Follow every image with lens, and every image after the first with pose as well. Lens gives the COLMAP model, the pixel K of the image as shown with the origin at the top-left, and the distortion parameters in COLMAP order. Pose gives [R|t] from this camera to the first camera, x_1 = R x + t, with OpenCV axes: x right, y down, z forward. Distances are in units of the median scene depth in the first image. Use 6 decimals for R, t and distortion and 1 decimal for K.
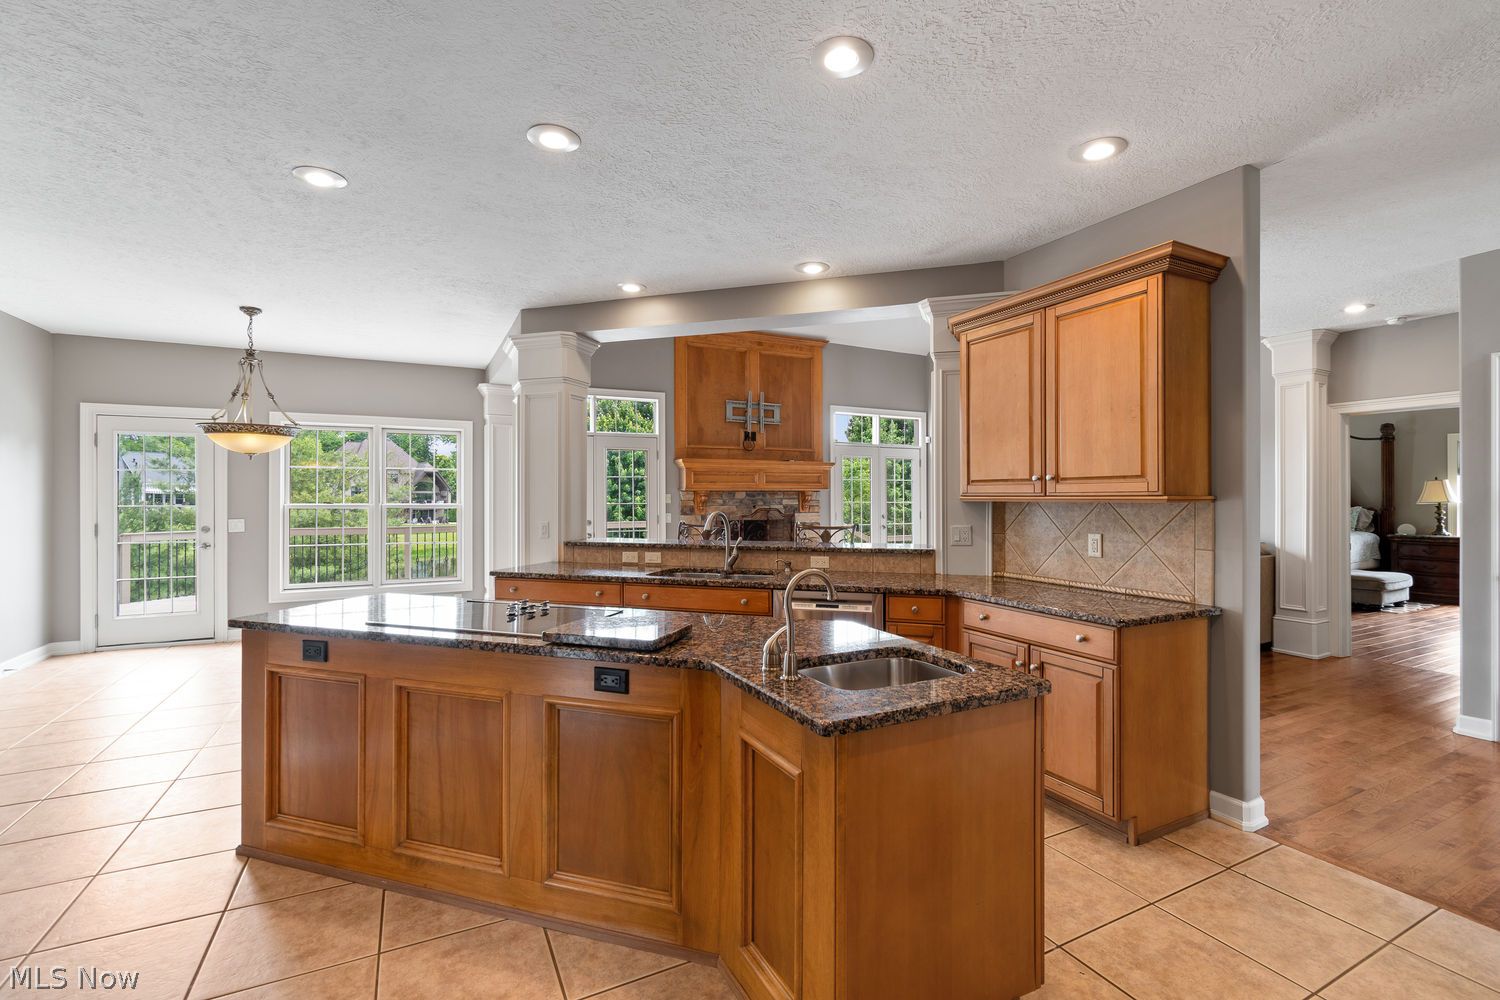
lens RADIAL K [[673.8, 0, 771.6], [0, 673.8, 495.1], [0, 0, 1]] dist [-0.002539, -0.001339]
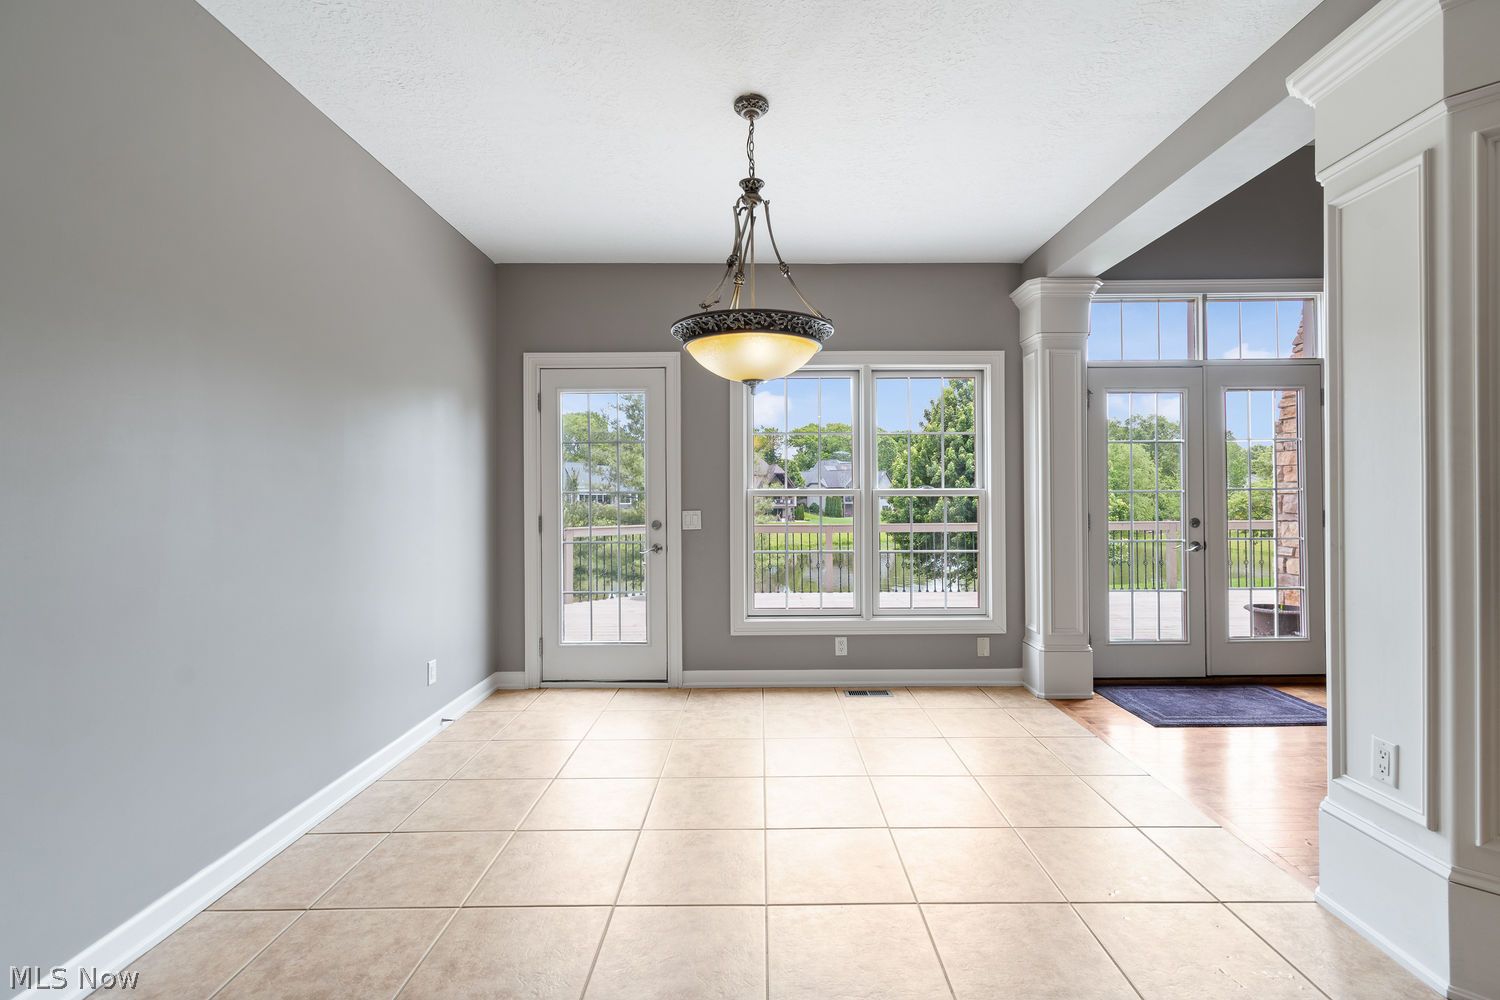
lens RADIAL K [[673.8, 0, 753.1], [0, 673.8, 491.4], [0, 0, 1]] dist [-0.002539, -0.001339]
pose [[0.879400, -0.008061, -0.476016, -0.459189], [0.005427, 0.999961, -0.006906, 0.023796], [0.476053, 0.003490, 0.879410, 0.471915]]
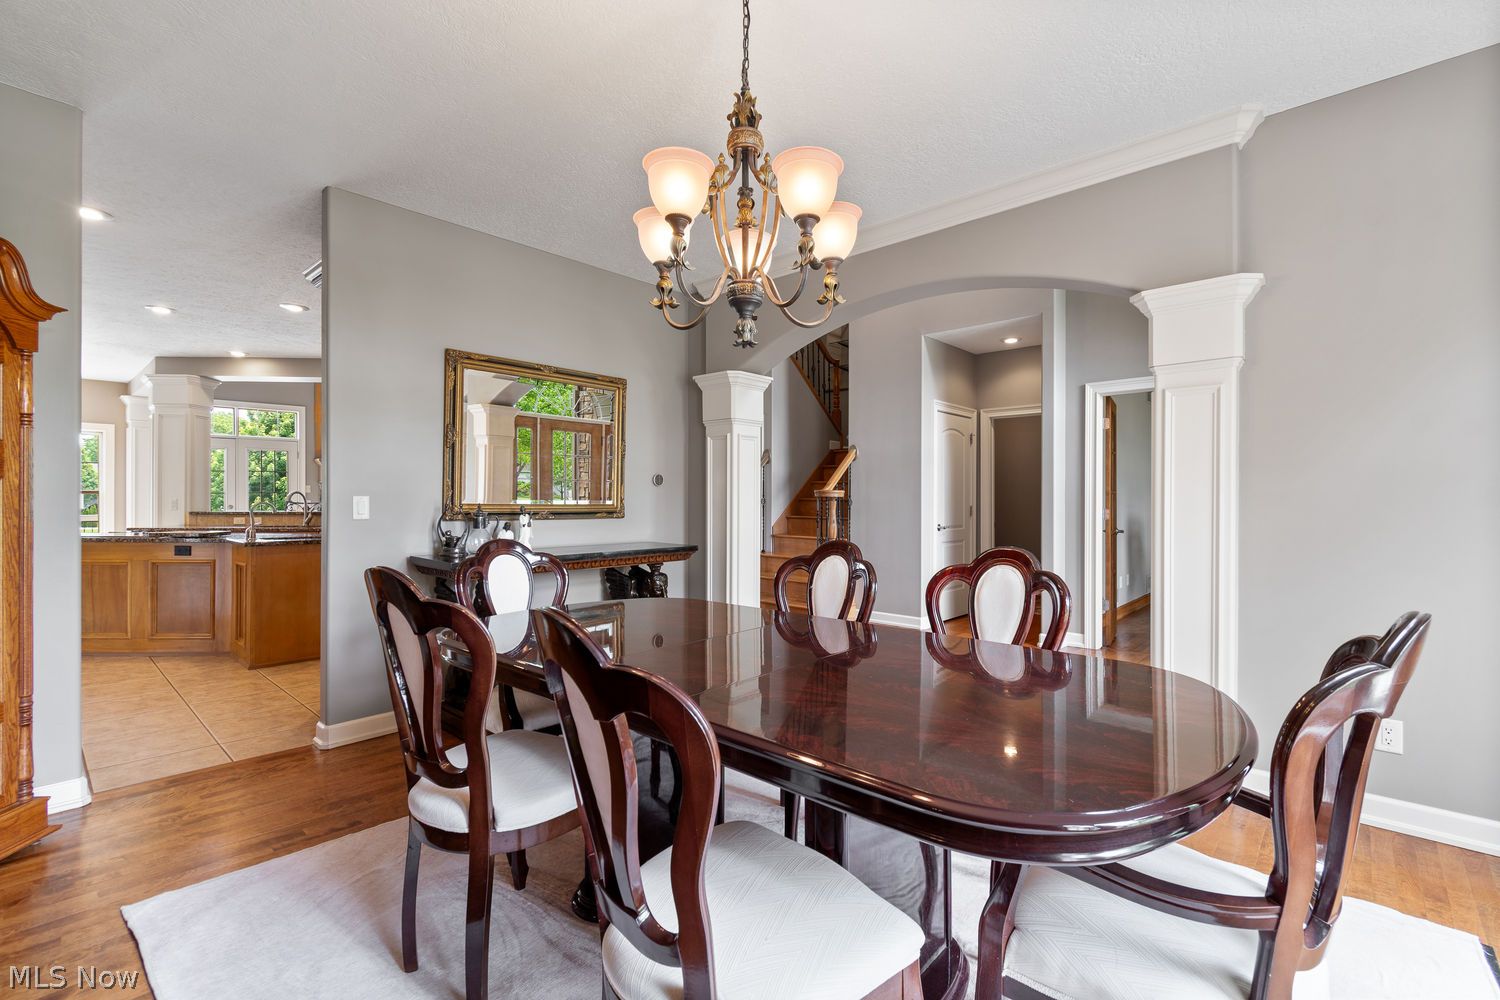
lens RADIAL K [[673.8, 0, 765.7], [0, 673.8, 496.9], [0, 0, 1]] dist [-0.002539, -0.001339]
pose [[0.939249, 0.005145, 0.343199, 0.344518], [-0.004895, 0.999987, -0.001593, 0.027546], [-0.343202, -0.000183, 0.939262, -0.763380]]
